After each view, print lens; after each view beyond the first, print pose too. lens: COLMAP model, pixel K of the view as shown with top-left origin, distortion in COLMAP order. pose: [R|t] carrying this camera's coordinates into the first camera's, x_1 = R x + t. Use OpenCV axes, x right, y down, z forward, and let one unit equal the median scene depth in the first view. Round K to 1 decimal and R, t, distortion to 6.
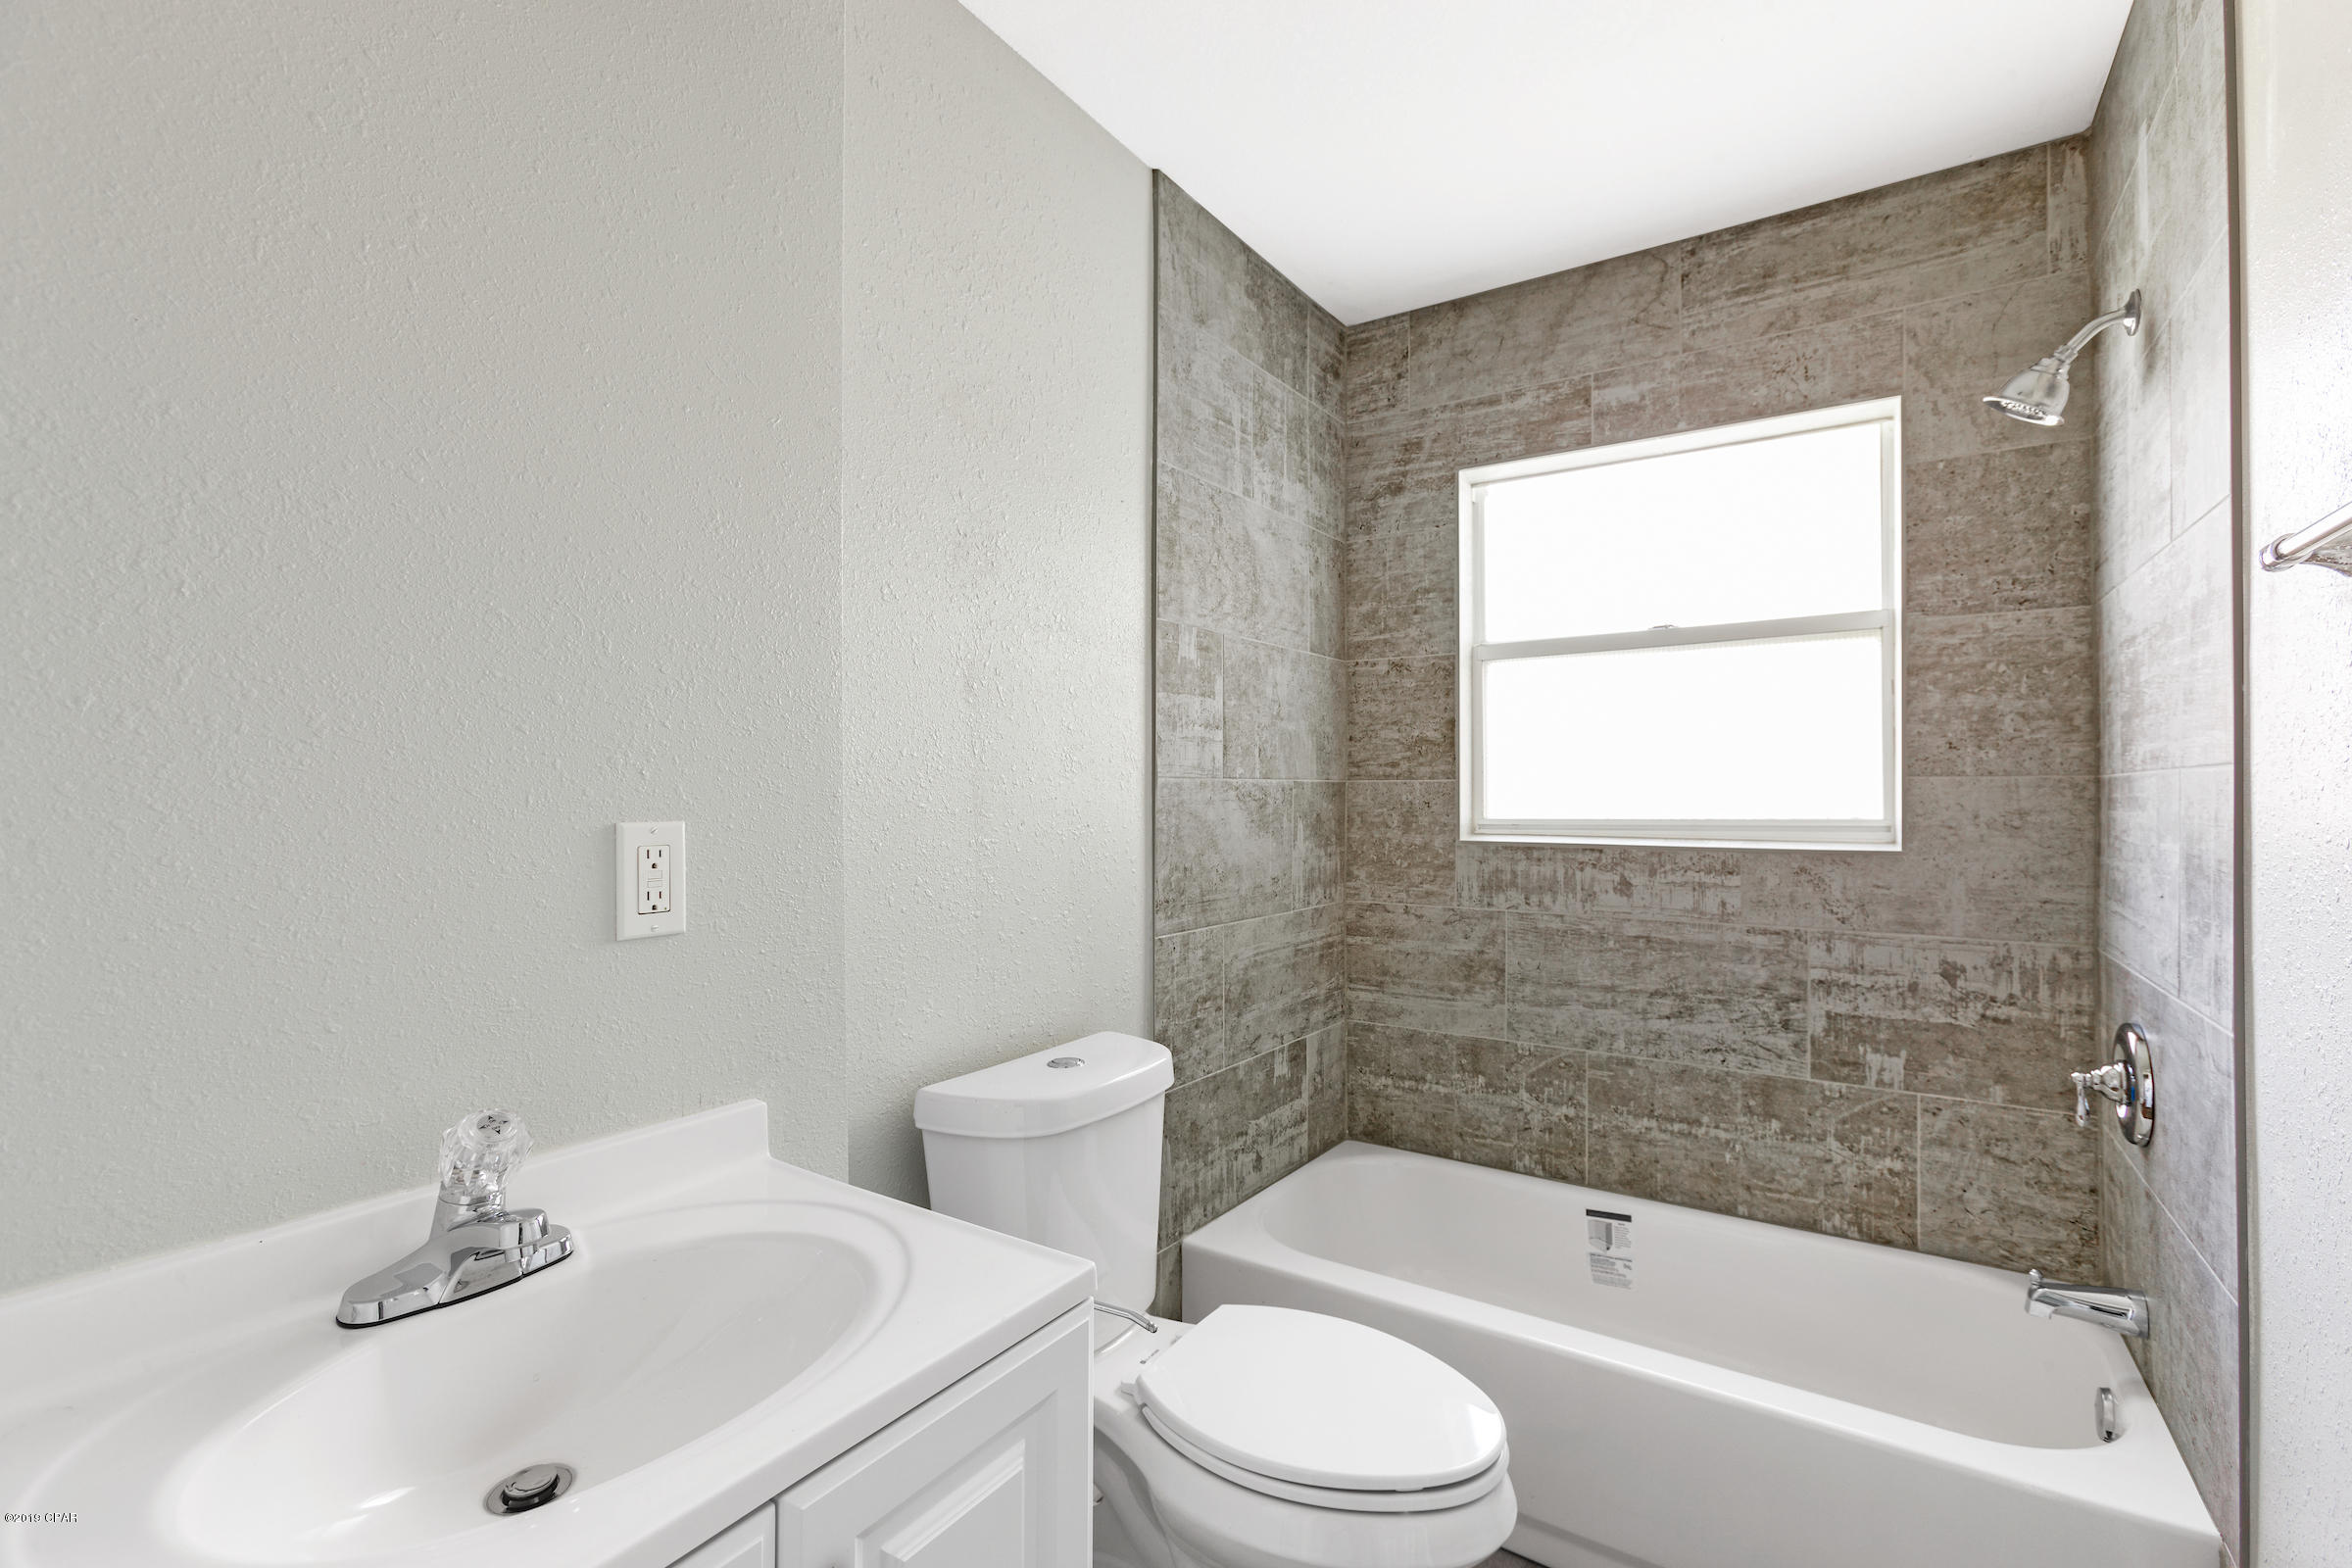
lens RADIAL K [[1071.3, 0, 1169.7], [0, 1071.3, 778.8], [0, 0, 1]] dist [0.001003, -0.000248]
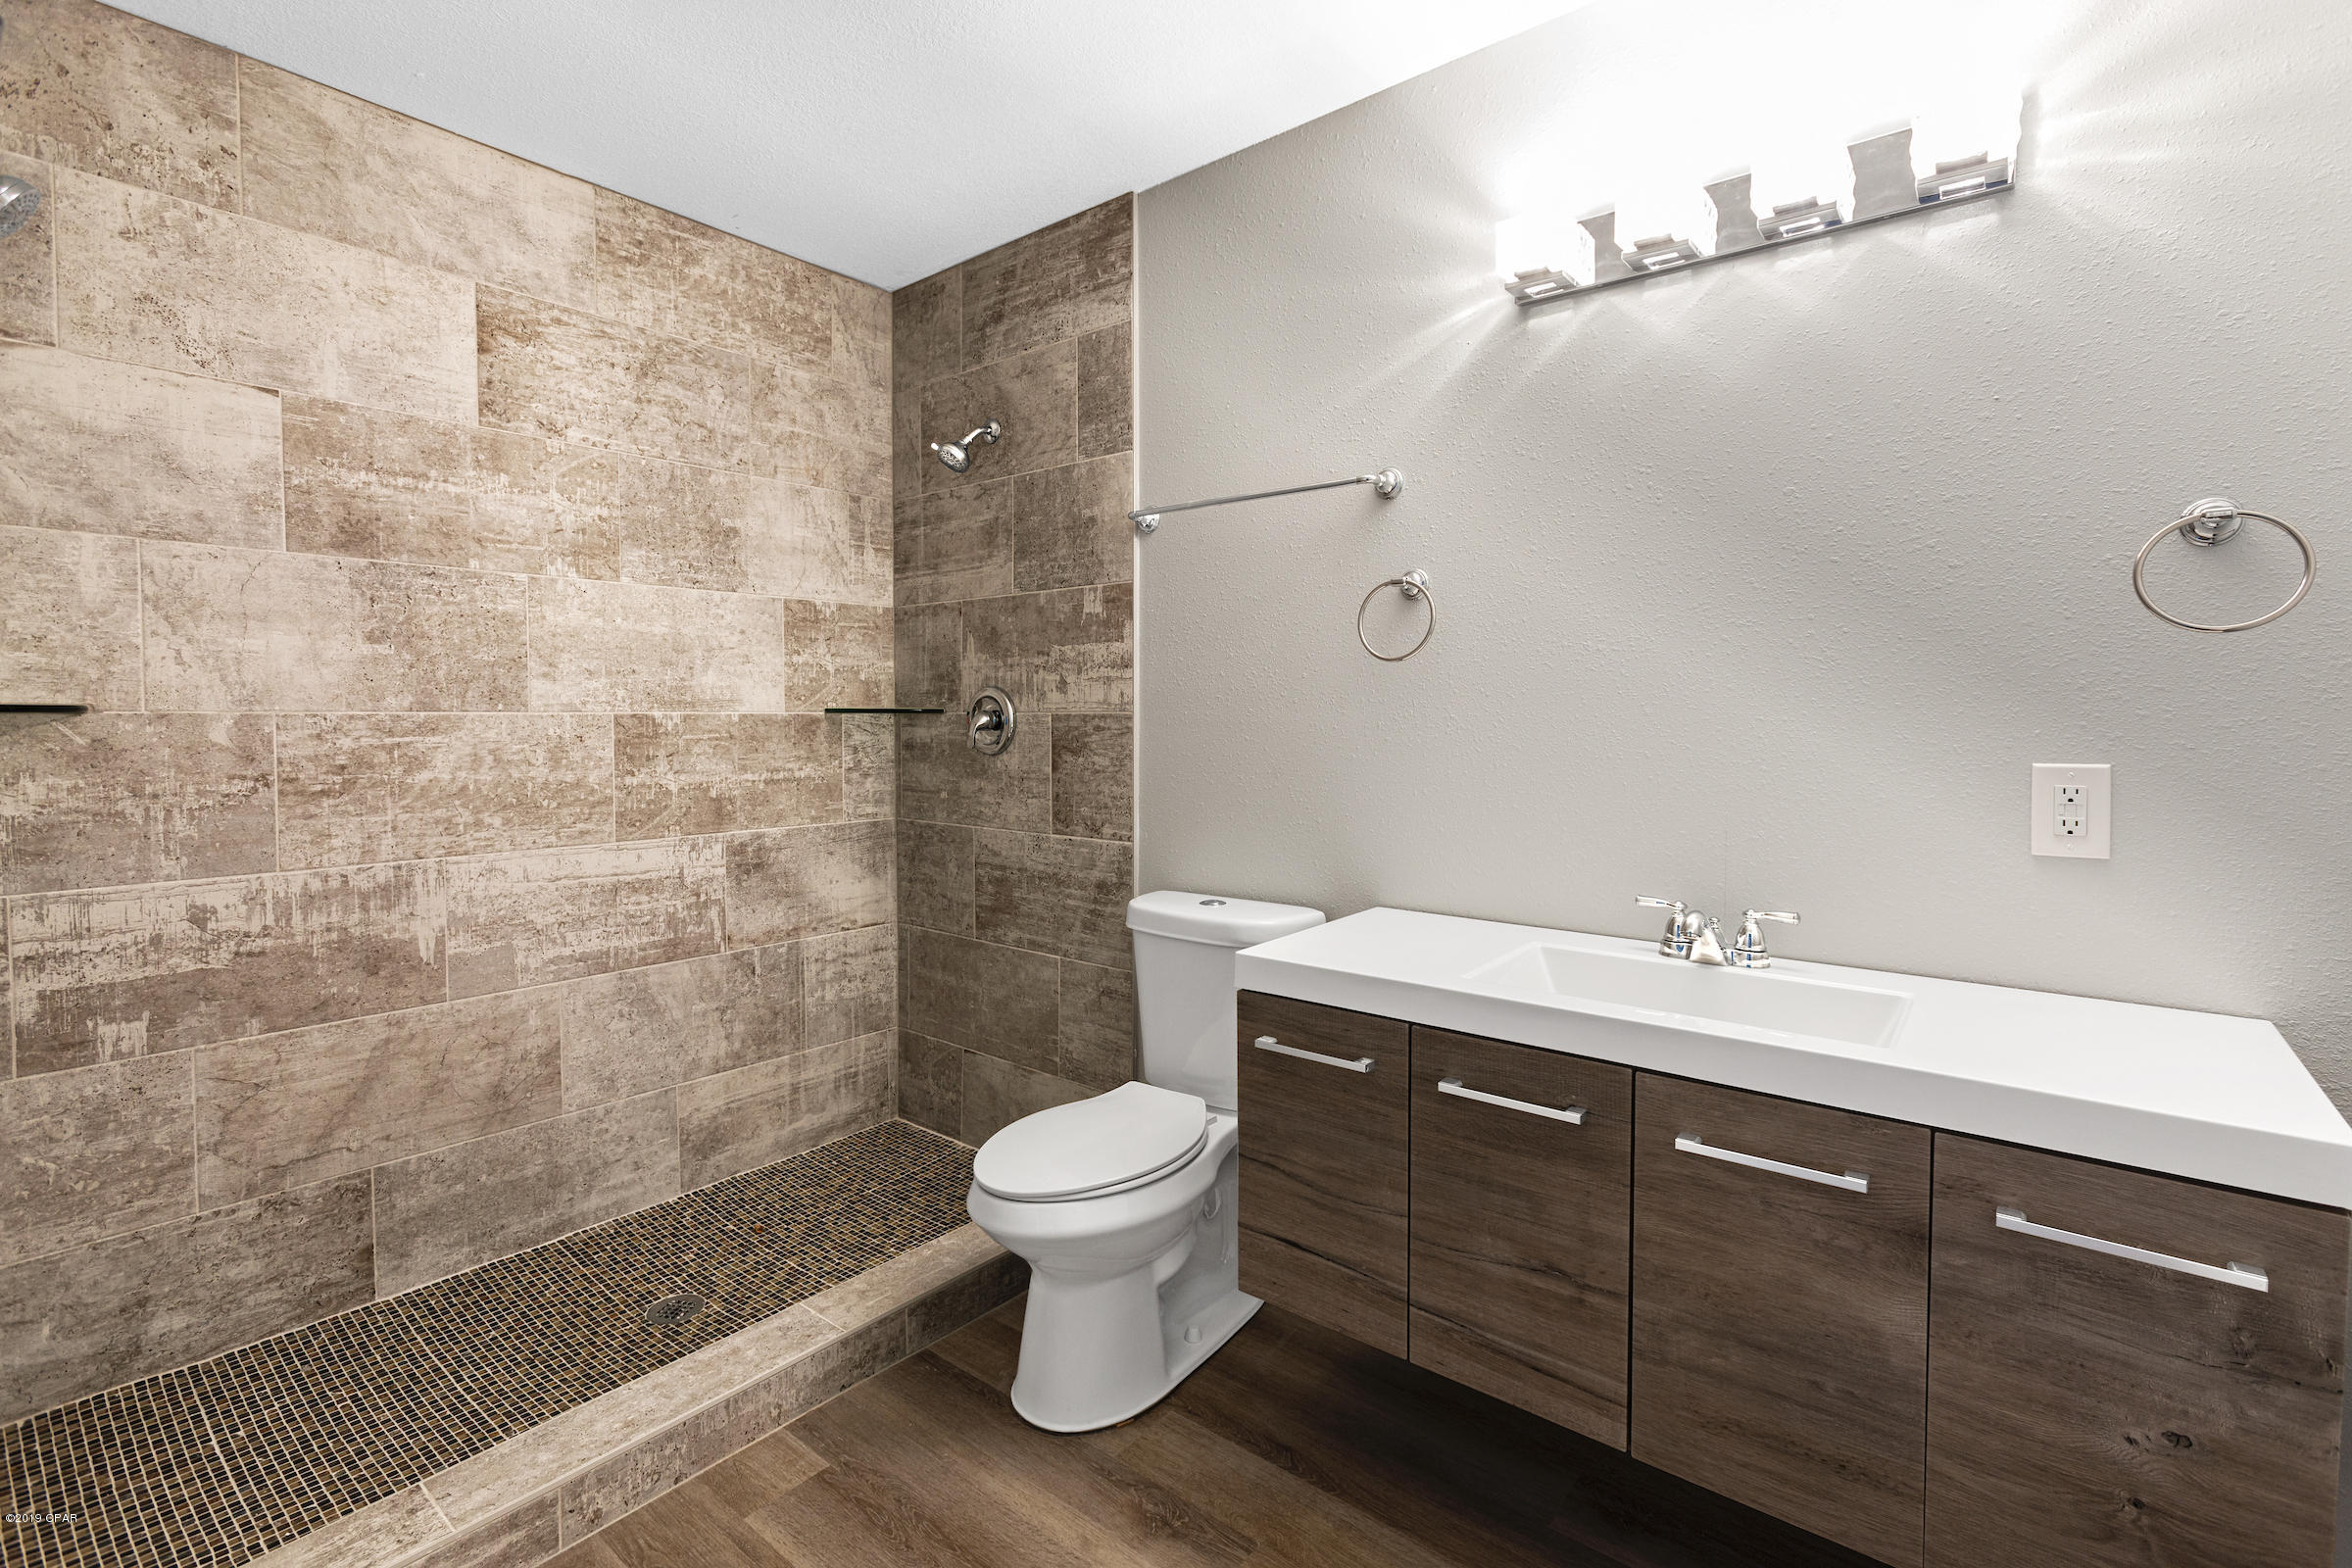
lens RADIAL K [[1071.3, 0, 1111.3], [0, 1071.3, 749.3], [0, 0, 1]] dist [0.001003, -0.000248]
pose [[0.121820, -0.026938, 0.992187, -0.119516], [-0.005380, 0.999599, 0.027800, 0.000923], [-0.992538, -0.008725, 0.121626, 0.079388]]
